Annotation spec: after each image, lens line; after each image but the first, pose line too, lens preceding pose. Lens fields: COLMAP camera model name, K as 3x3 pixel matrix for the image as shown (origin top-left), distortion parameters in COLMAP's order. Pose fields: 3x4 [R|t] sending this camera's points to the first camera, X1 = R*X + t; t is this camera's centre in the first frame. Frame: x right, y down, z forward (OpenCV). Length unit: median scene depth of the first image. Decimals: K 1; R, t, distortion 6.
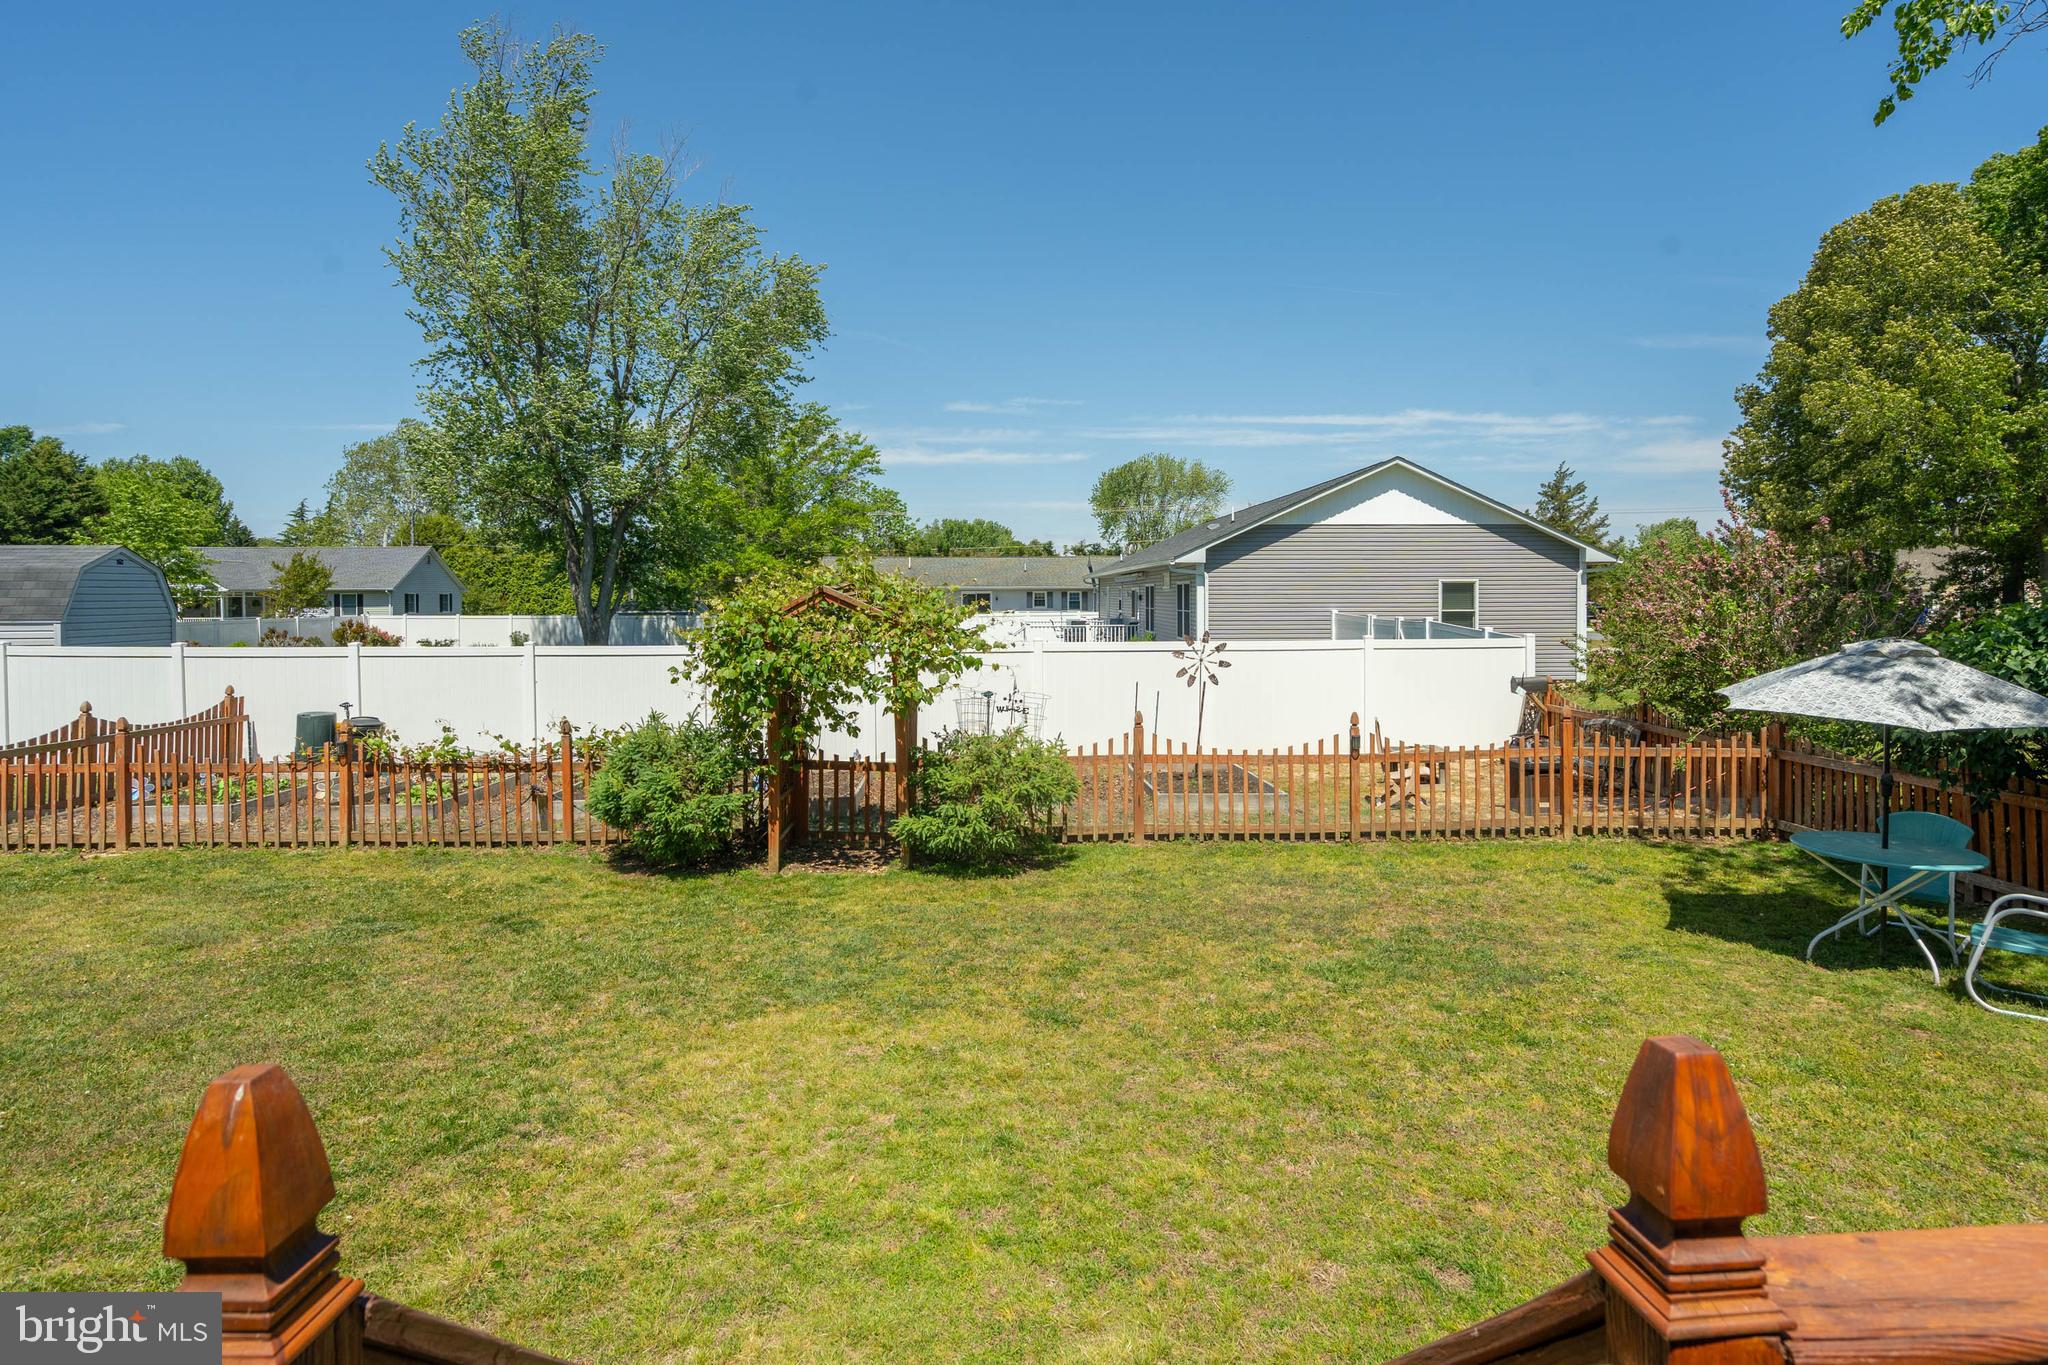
lens RADIAL K [[1071.9, 0, 1029.3], [0, 1071.9, 631.0], [0, 0, 1]] dist [-0.004196, -0.000213]
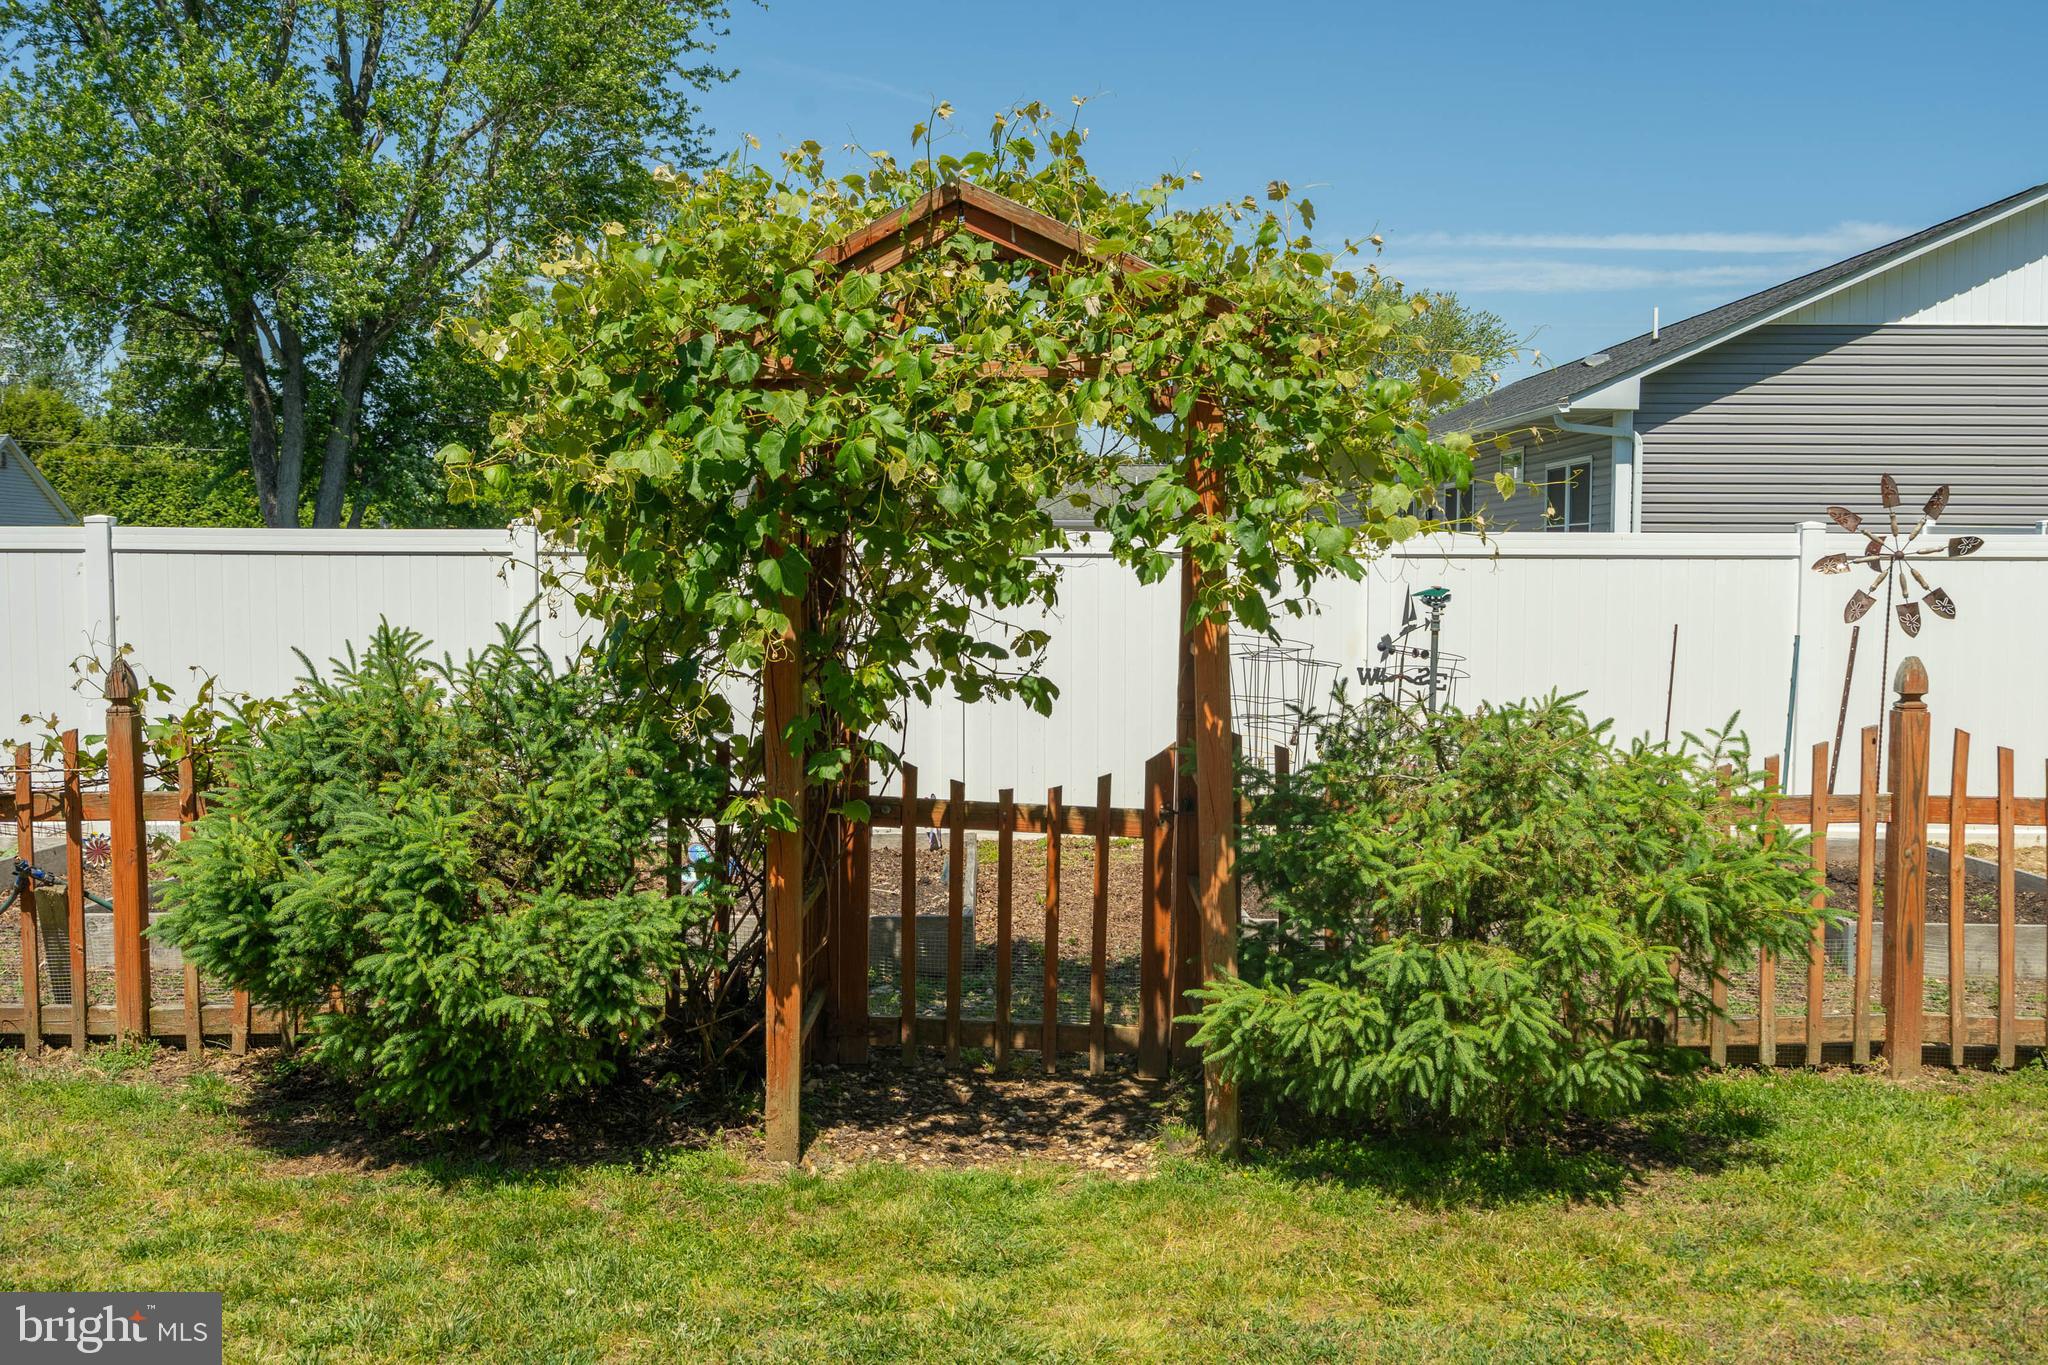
lens RADIAL K [[2105.9, 0, 1024.0], [0, 2105.9, 682.5], [0, 0, 1]] dist [0.005278, -0.011738]
pose [[0.998166, 0.009846, -0.059723, -0.130511], [-0.007615, 0.999269, 0.037470, 0.066564], [0.060048, -0.036946, 0.997512, 0.402540]]
